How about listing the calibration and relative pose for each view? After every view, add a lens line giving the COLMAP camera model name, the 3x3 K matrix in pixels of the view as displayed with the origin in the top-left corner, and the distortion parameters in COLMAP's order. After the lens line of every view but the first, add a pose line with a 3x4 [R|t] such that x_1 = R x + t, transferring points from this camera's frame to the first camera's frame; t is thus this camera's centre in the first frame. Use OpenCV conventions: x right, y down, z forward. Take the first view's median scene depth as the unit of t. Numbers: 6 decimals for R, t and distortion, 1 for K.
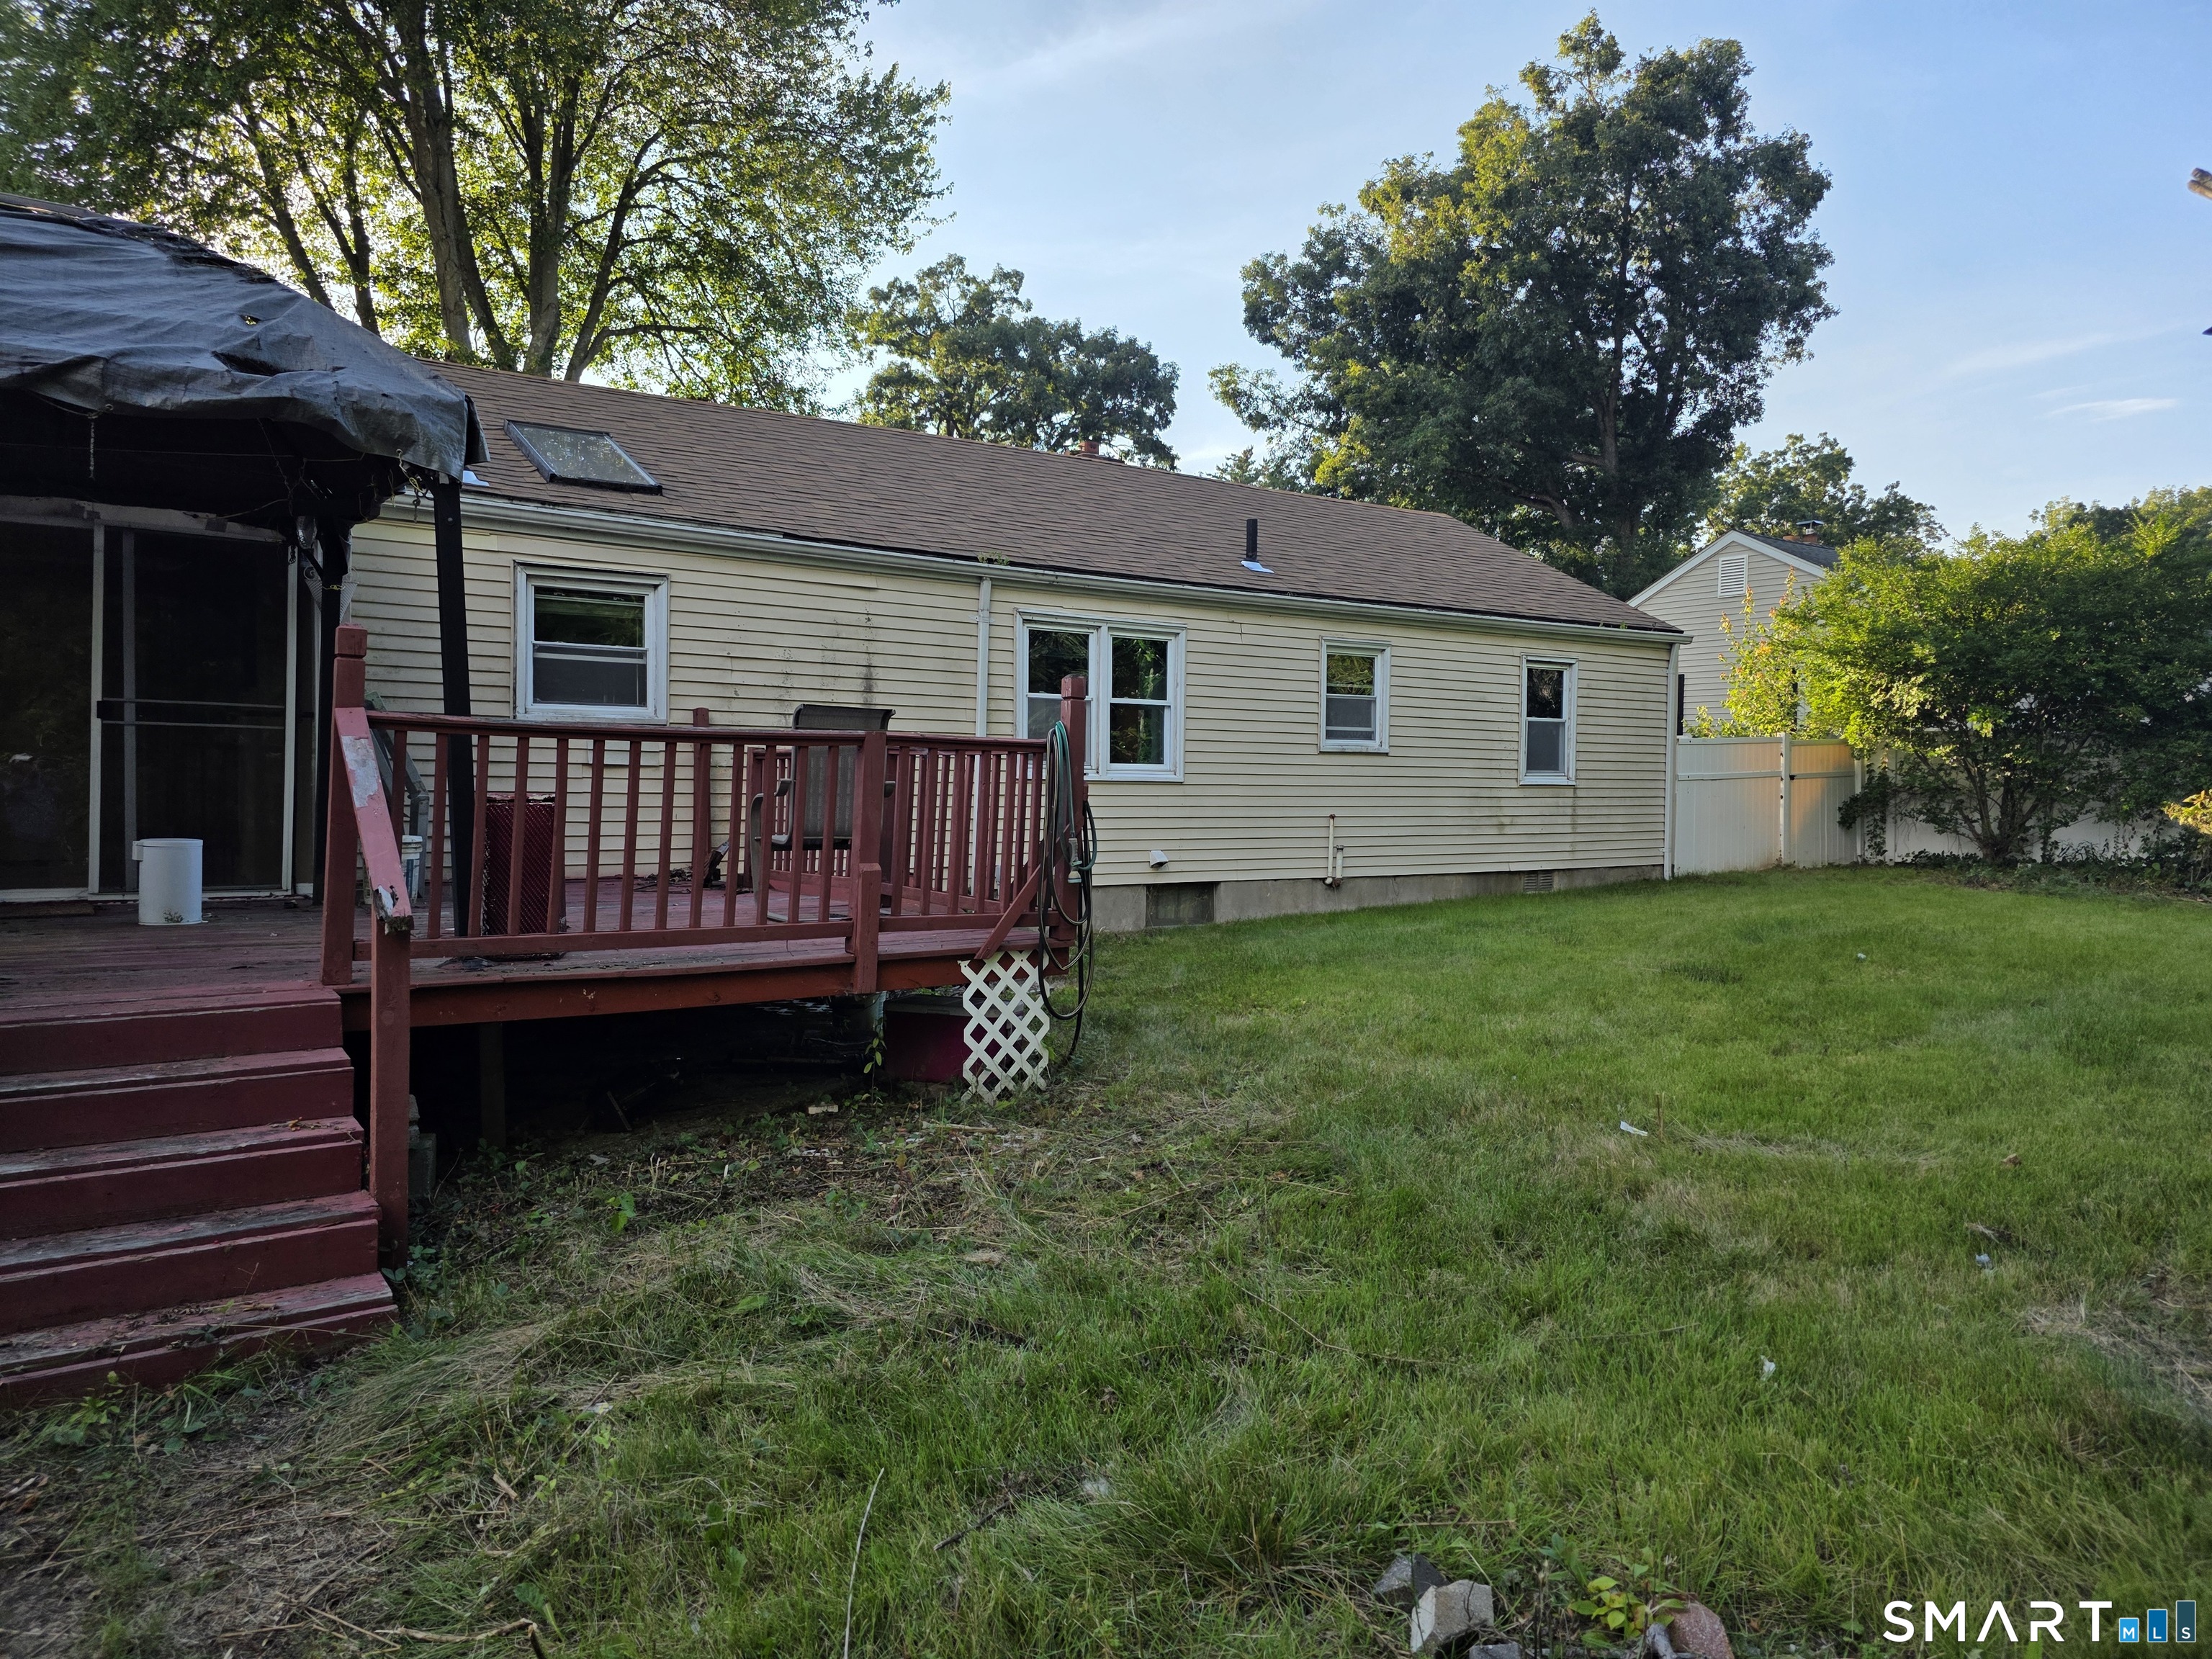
lens RADIAL K [[1479.1, 0, 1101.5], [0, 1479.1, 828.0], [0, 0, 1]] dist [0.056398, -0.049988]
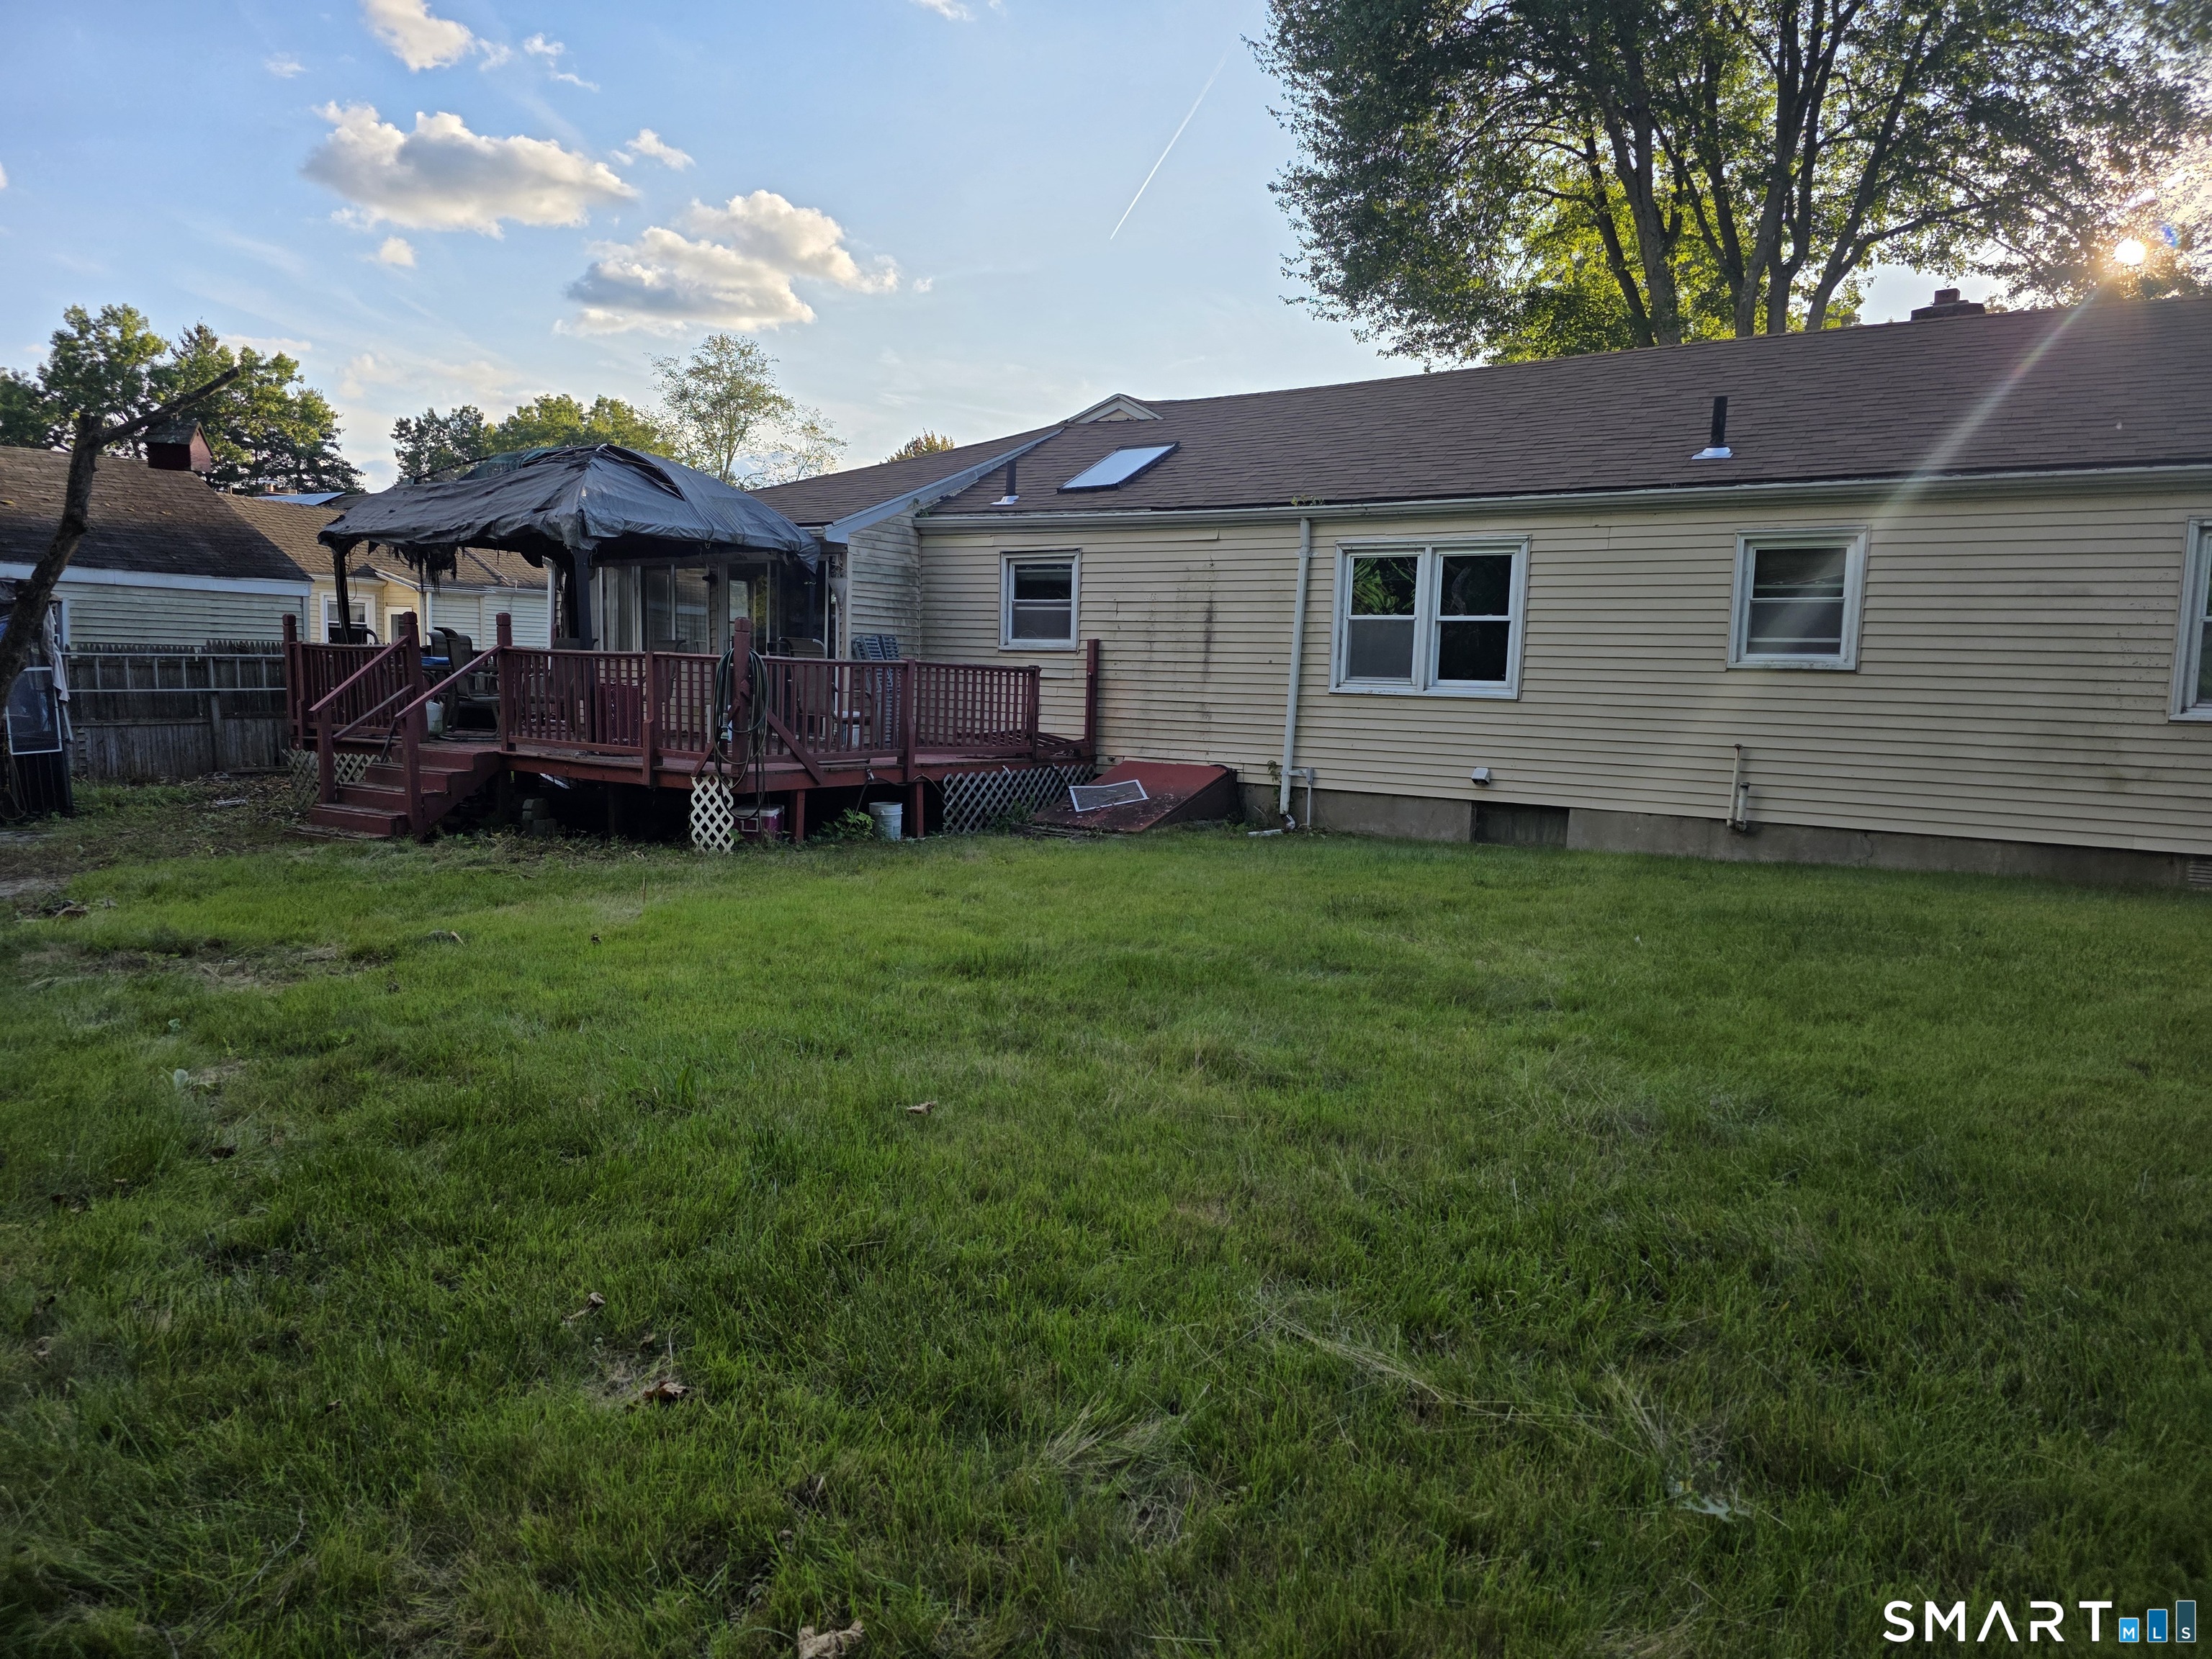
lens RADIAL K [[1479.1, 0, 1100.9], [0, 1479.1, 830.9], [0, 0, 1]] dist [0.056398, -0.049988]
pose [[0.337939, 0.099510, -0.935893, 0.982751], [-0.053102, 0.994827, 0.086601, -0.017049], [0.939669, 0.020432, 0.341475, 0.454567]]
